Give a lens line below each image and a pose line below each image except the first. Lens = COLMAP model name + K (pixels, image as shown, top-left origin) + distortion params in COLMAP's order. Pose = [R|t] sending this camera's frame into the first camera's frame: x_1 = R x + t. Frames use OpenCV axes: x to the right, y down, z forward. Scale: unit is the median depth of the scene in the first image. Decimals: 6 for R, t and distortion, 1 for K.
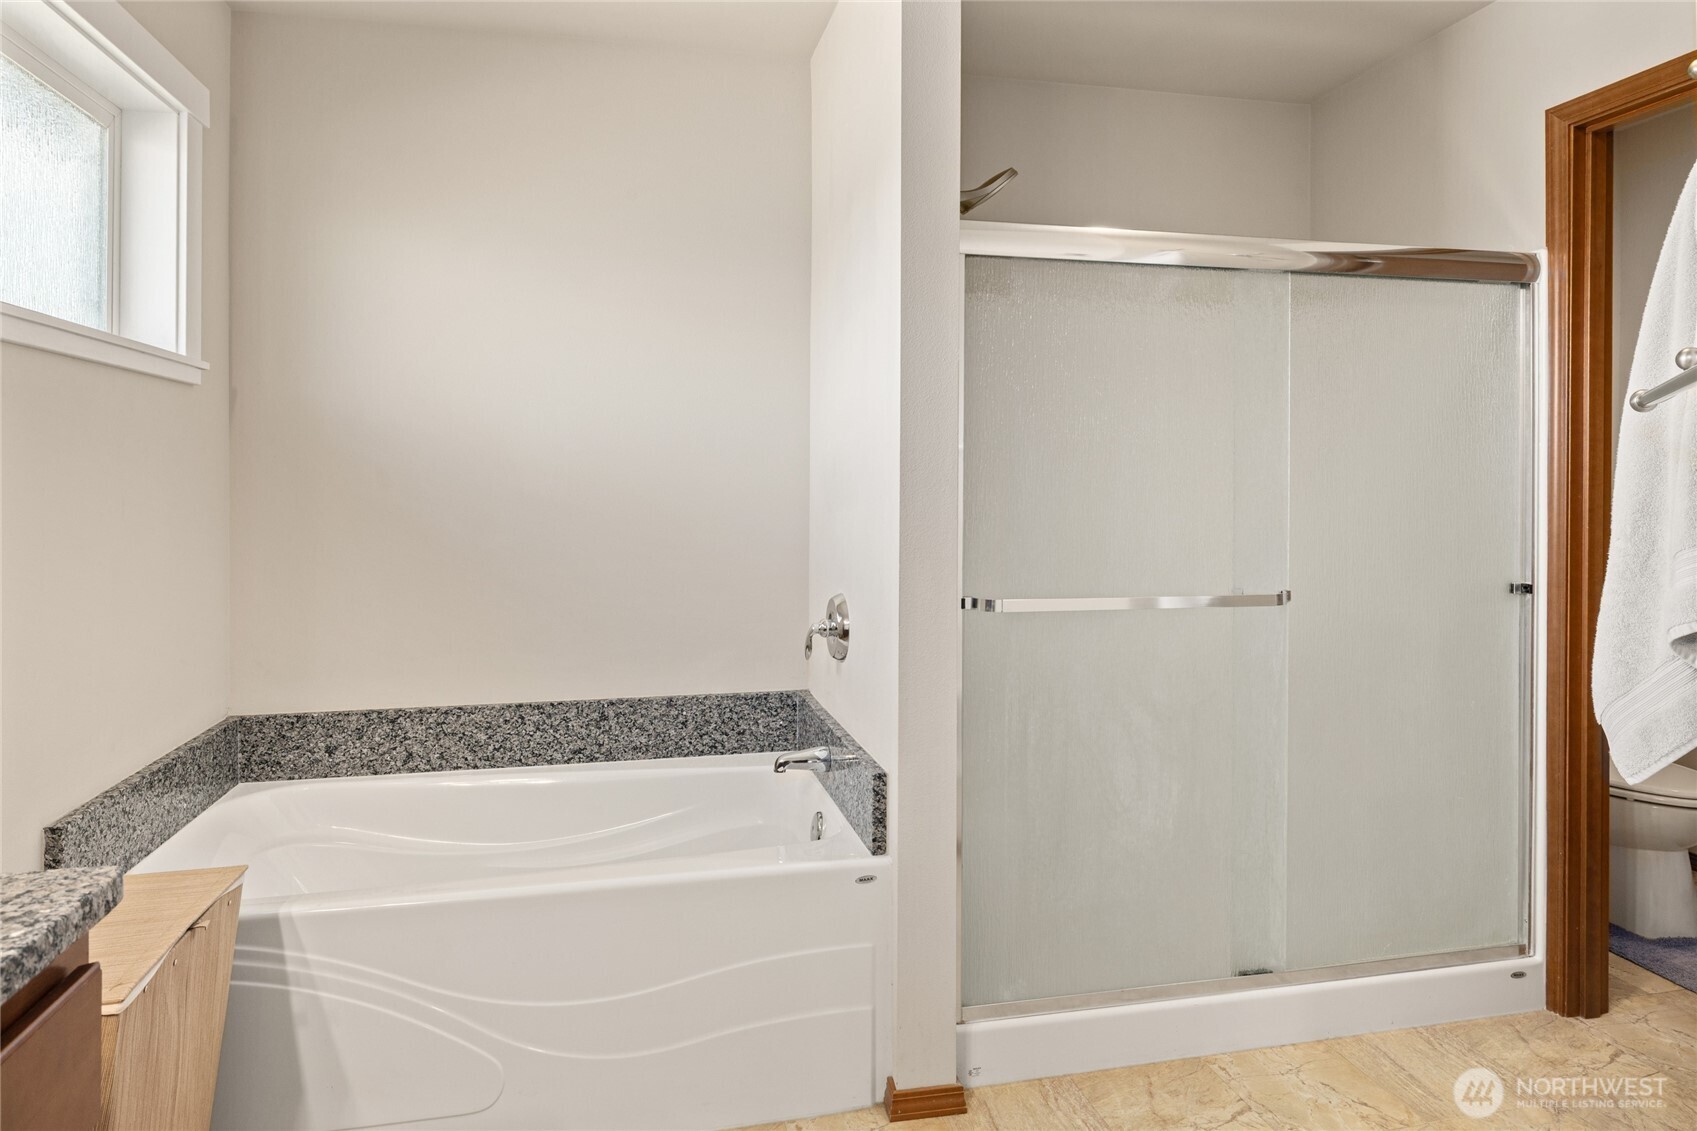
lens RADIAL K [[1055.5, 0, 844.7], [0, 1055.5, 485.9], [0, 0, 1]] dist [-0.011210, -0.000763]
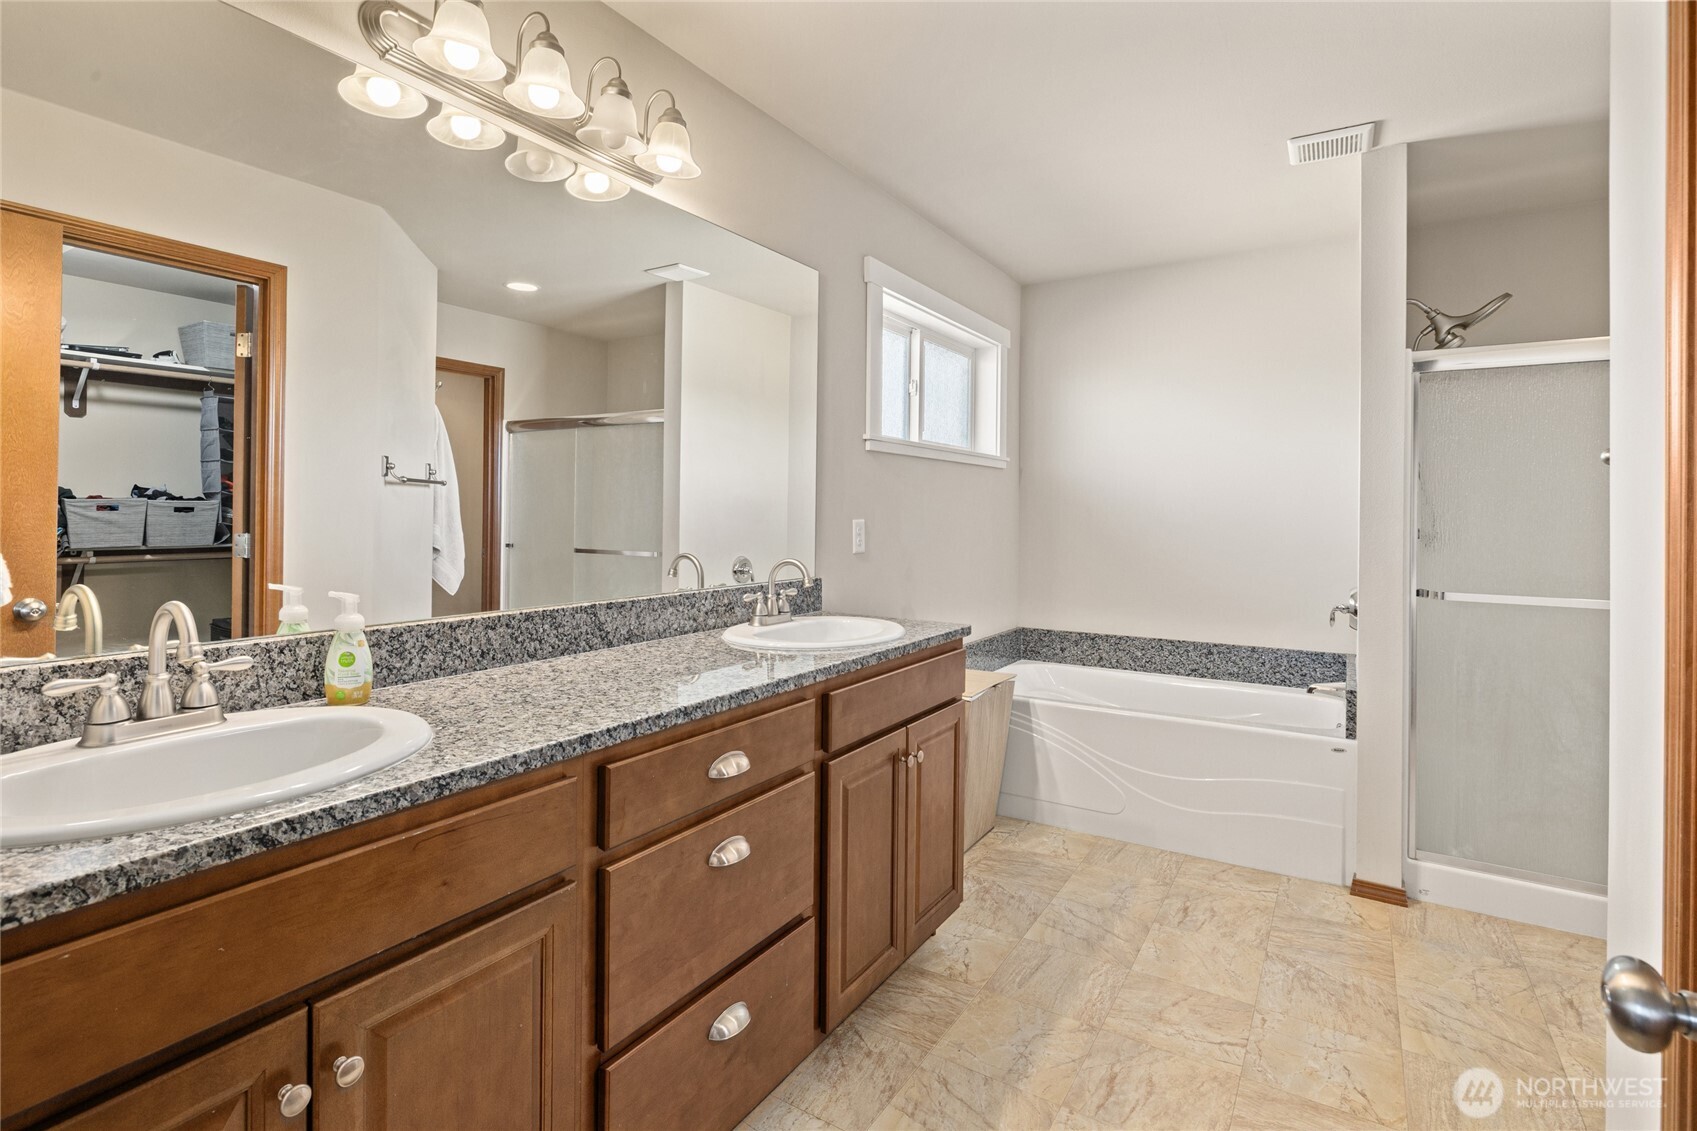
lens RADIAL K [[820.5, 0, 841.9], [0, 820.5, 497.2], [0, 0, 1]] dist [-0.003248, -0.000649]
pose [[0.718903, -0.009098, -0.695051, 0.301991], [-0.009180, 0.999703, -0.022581, 0.002919], [0.695050, 0.022614, 0.718606, -0.424124]]
